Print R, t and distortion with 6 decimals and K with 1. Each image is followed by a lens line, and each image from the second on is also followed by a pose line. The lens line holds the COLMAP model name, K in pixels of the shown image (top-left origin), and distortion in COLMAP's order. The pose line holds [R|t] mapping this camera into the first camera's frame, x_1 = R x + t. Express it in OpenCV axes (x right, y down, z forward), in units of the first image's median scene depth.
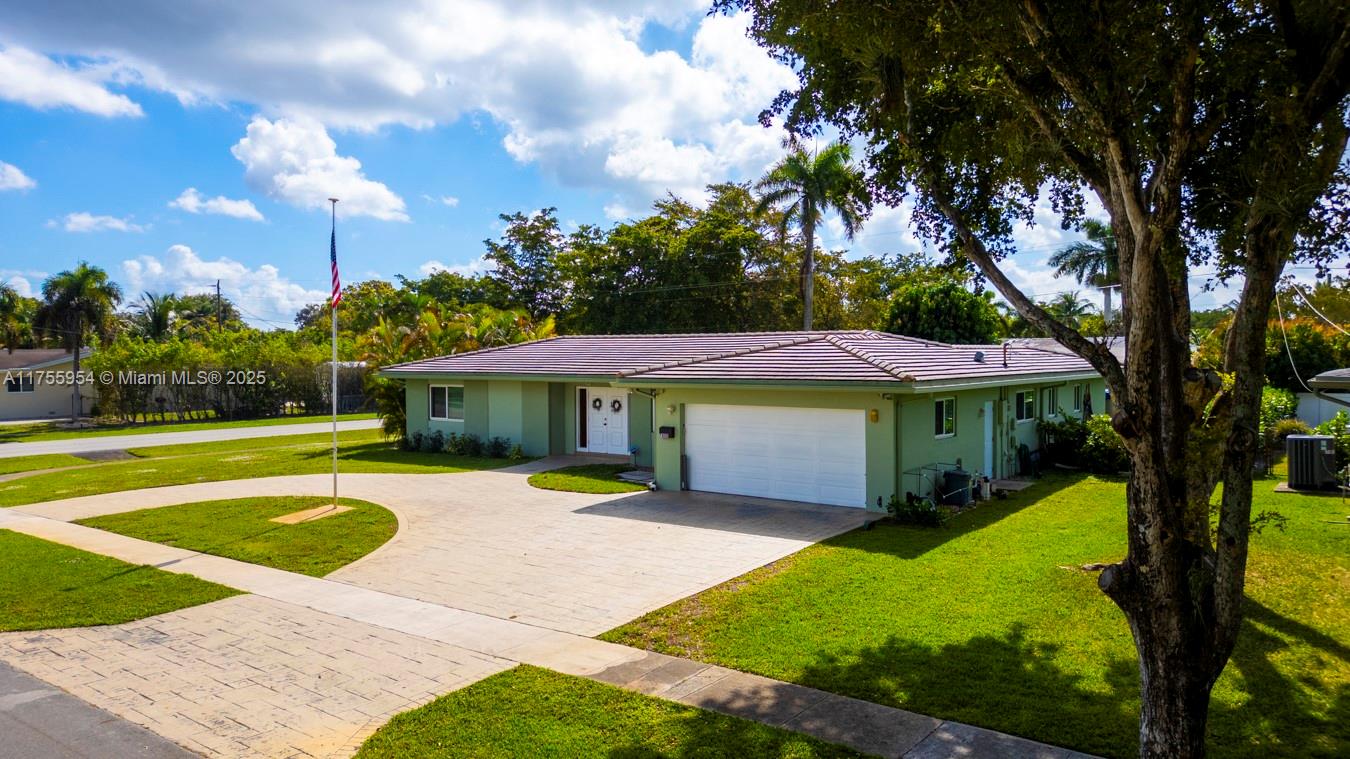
lens RADIAL K [[950.8, 0, 676.5], [0, 950.8, 369.2], [0, 0, 1]] dist [0.085818, -0.083253]
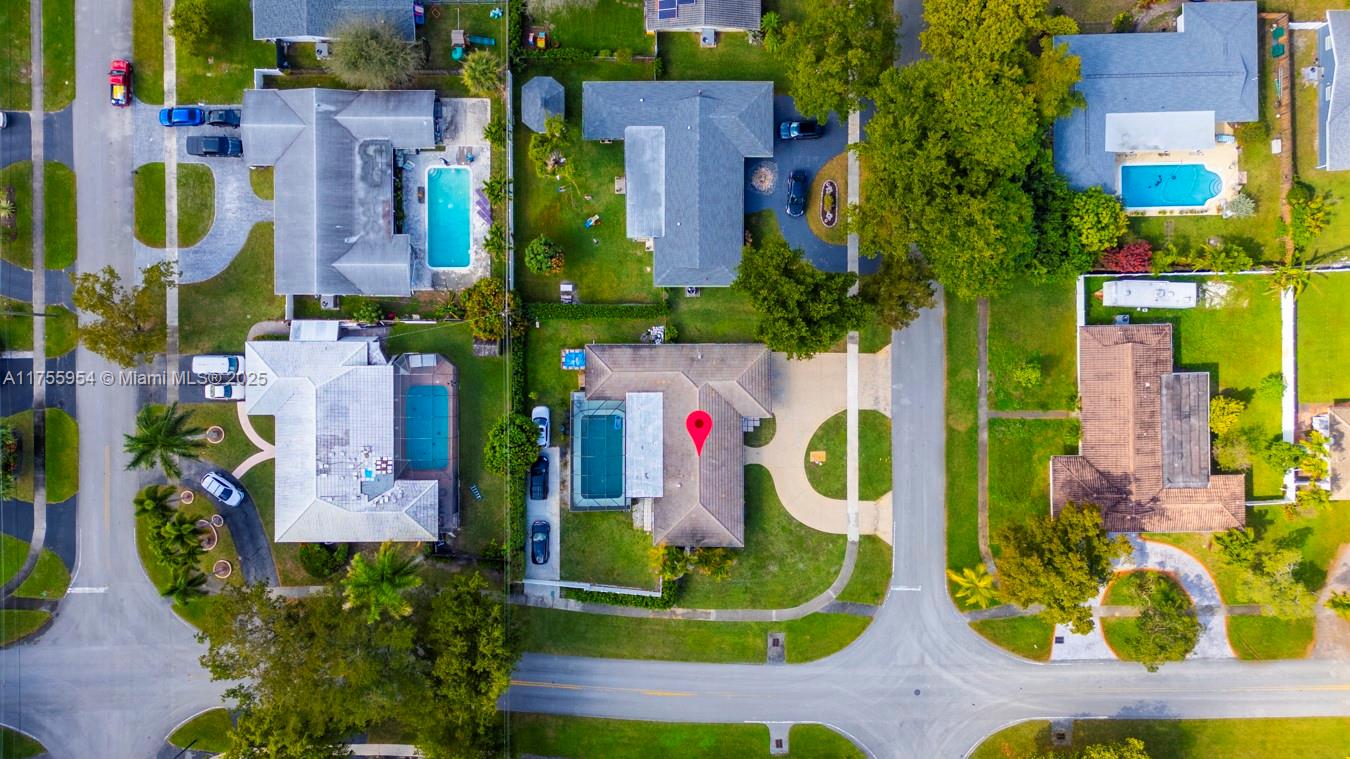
lens RADIAL K [[950.8, 0, 676.5], [0, 950.8, 369.2], [0, 0, 1]] dist [0.085818, -0.083253]
pose [[-0.591230, -0.806406, -0.012495, 0.337272], [0.009658, -0.022570, 0.999699, -3.436574], [-0.806445, 0.590931, 0.021132, 0.900762]]
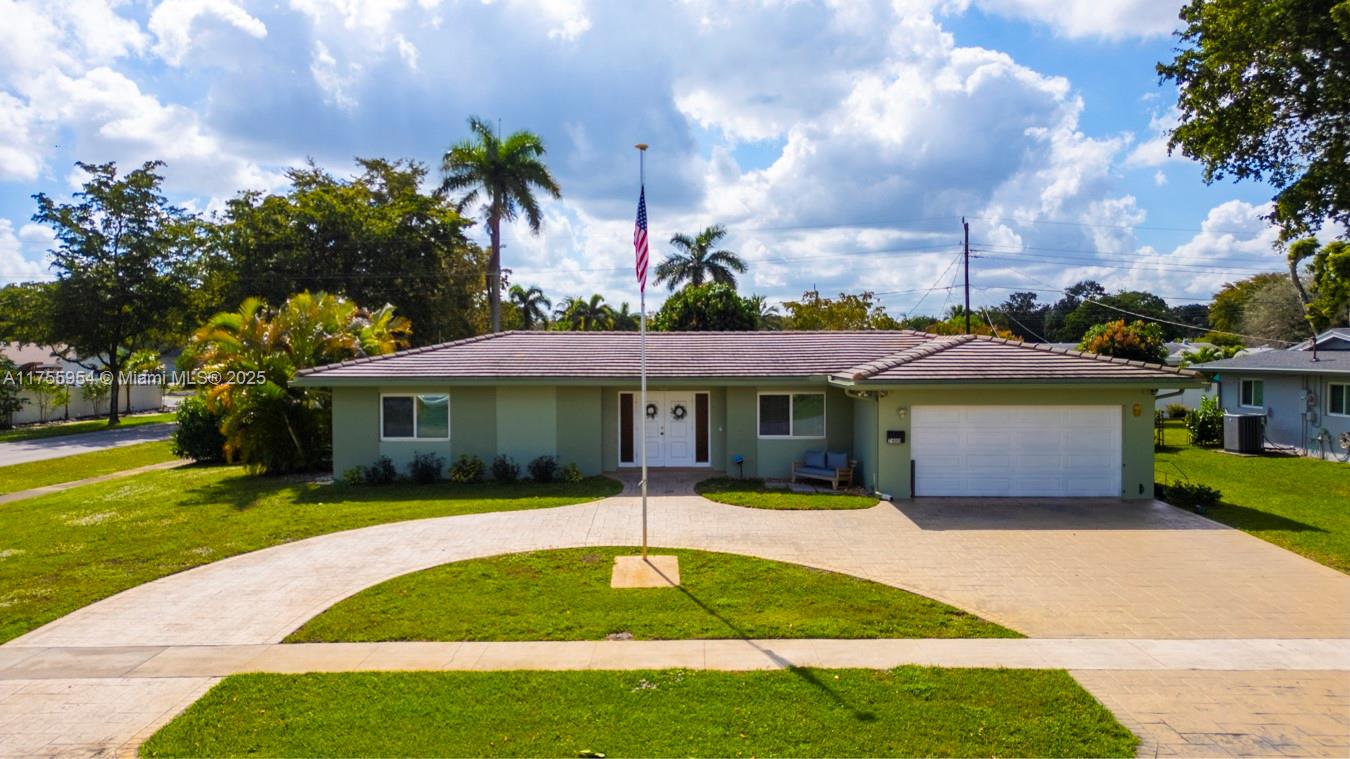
lens RADIAL K [[954.0, 0, 675.5], [0, 954.0, 361.2], [0, 0, 1]] dist [0.043843, -0.004858]
pose [[0.802835, -0.006533, 0.596165, -0.592746], [0.009706, 0.999951, -0.002113, -0.006708], [-0.596122, 0.007482, 0.802859, 0.292603]]
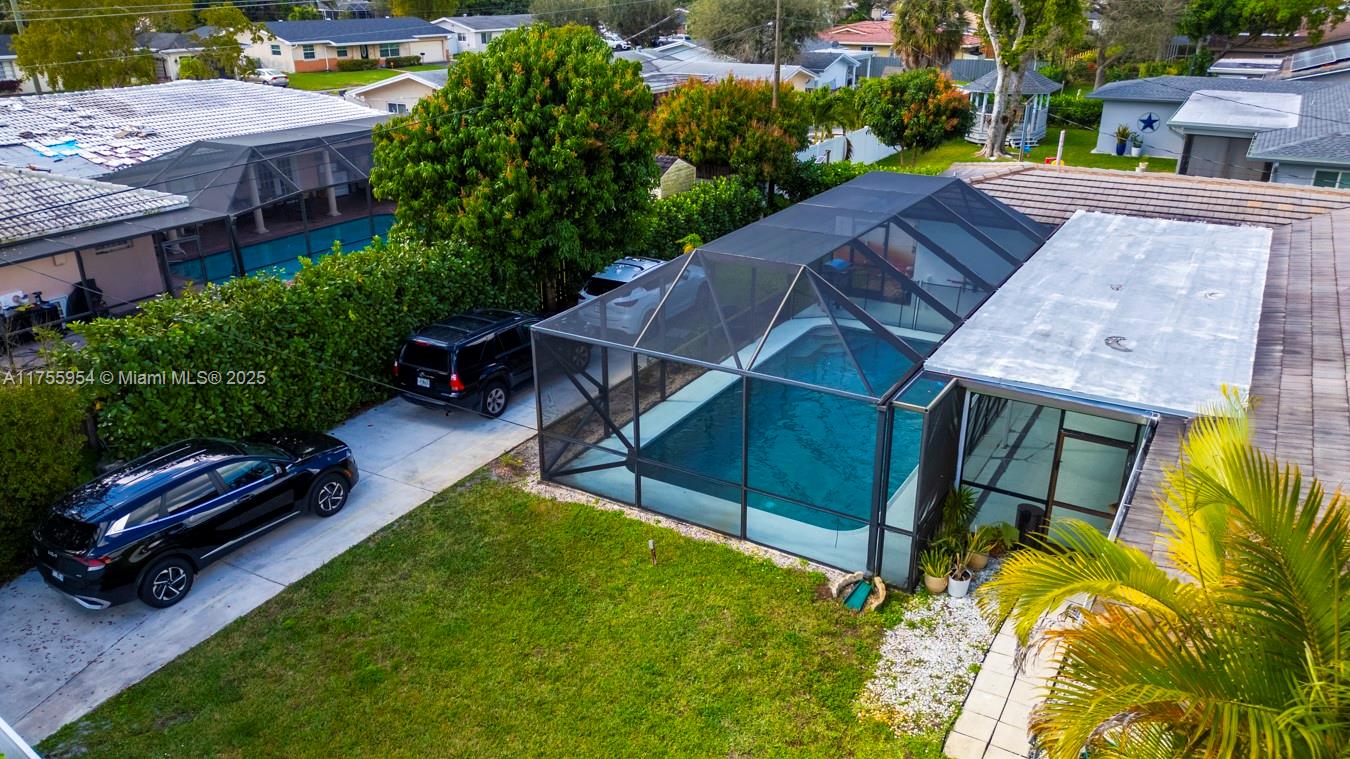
lens RADIAL K [[950.8, 0, 676.5], [0, 950.8, 369.2], [0, 0, 1]] dist [0.085818, -0.083253]
pose [[-0.083654, -0.383230, 0.919857, -0.392058], [0.018979, 0.922312, 0.385979, -0.183658], [-0.996314, 0.049746, -0.069882, 1.547127]]
